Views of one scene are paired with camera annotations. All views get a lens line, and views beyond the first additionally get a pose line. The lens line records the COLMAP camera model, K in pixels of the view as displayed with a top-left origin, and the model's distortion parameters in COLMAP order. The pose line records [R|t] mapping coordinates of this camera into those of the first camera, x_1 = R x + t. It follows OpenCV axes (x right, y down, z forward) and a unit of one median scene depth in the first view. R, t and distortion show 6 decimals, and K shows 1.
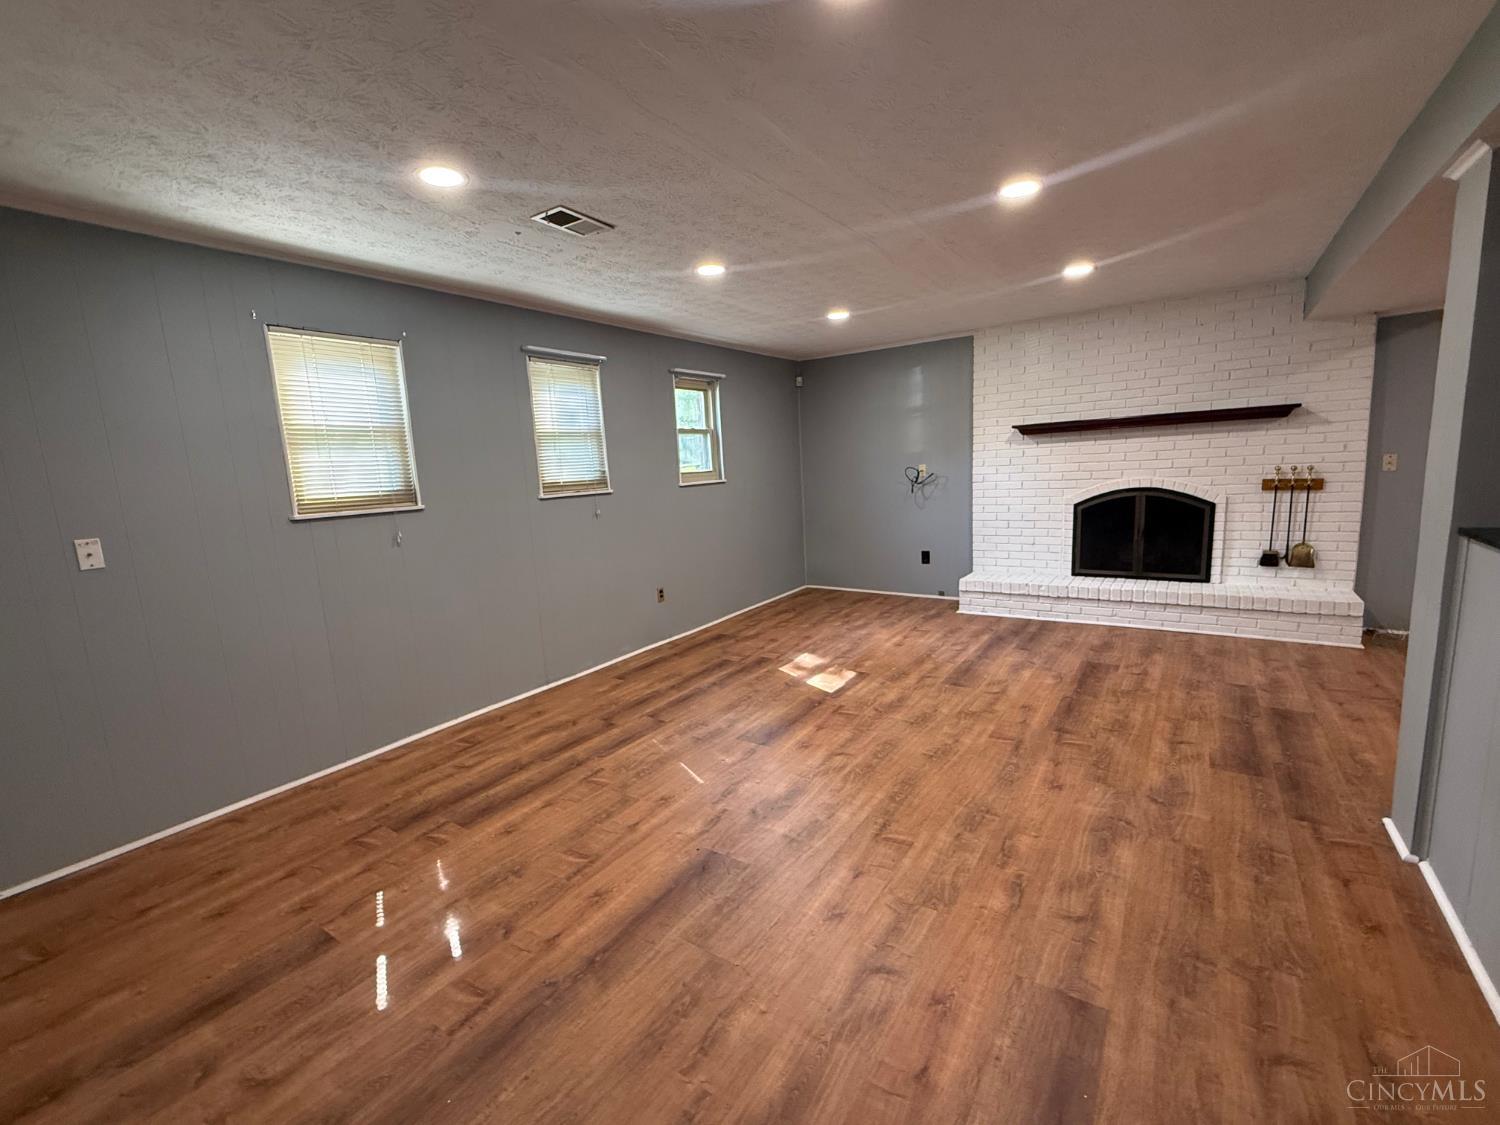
lens RADIAL K [[646.1, 0, 749.7], [0, 646.1, 566.5], [0, 0, 1]] dist [-0.001866, 0.000755]
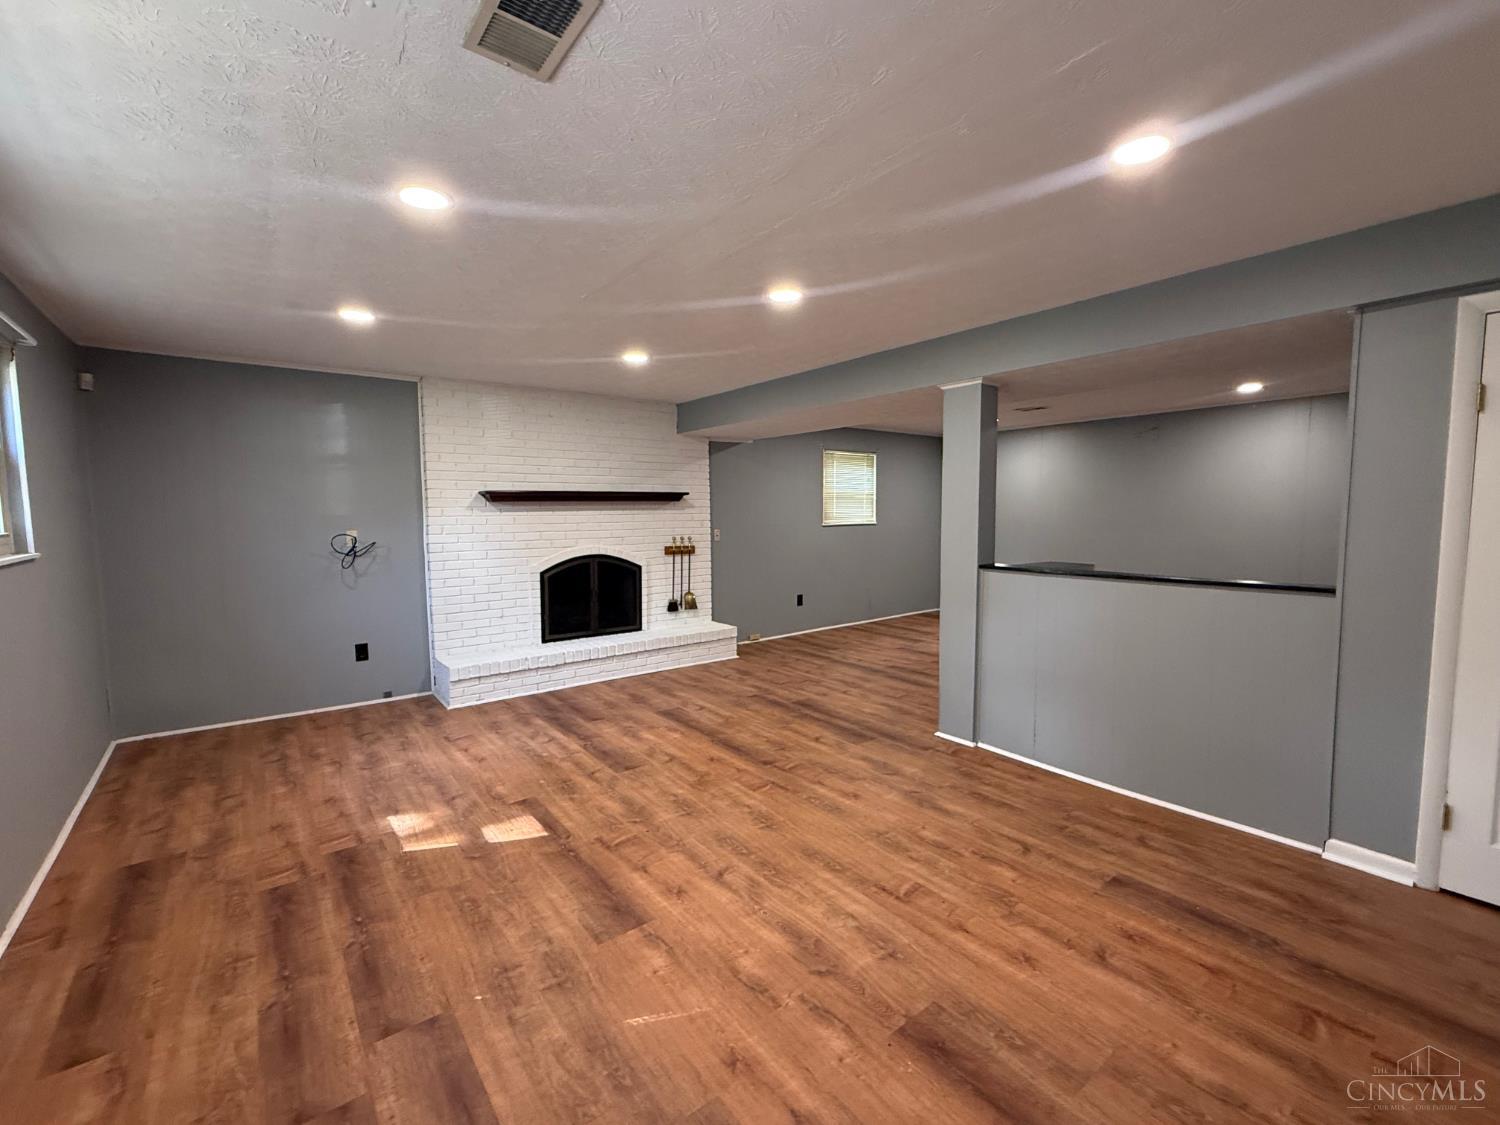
lens RADIAL K [[646.1, 0, 749.7], [0, 646.1, 560.1], [0, 0, 1]] dist [-0.001866, 0.000755]
pose [[0.303962, -0.022068, 0.952429, -0.449953], [0.141421, 0.989700, -0.022203, -0.058448], [-0.942129, 0.141443, 0.303952, 0.476614]]
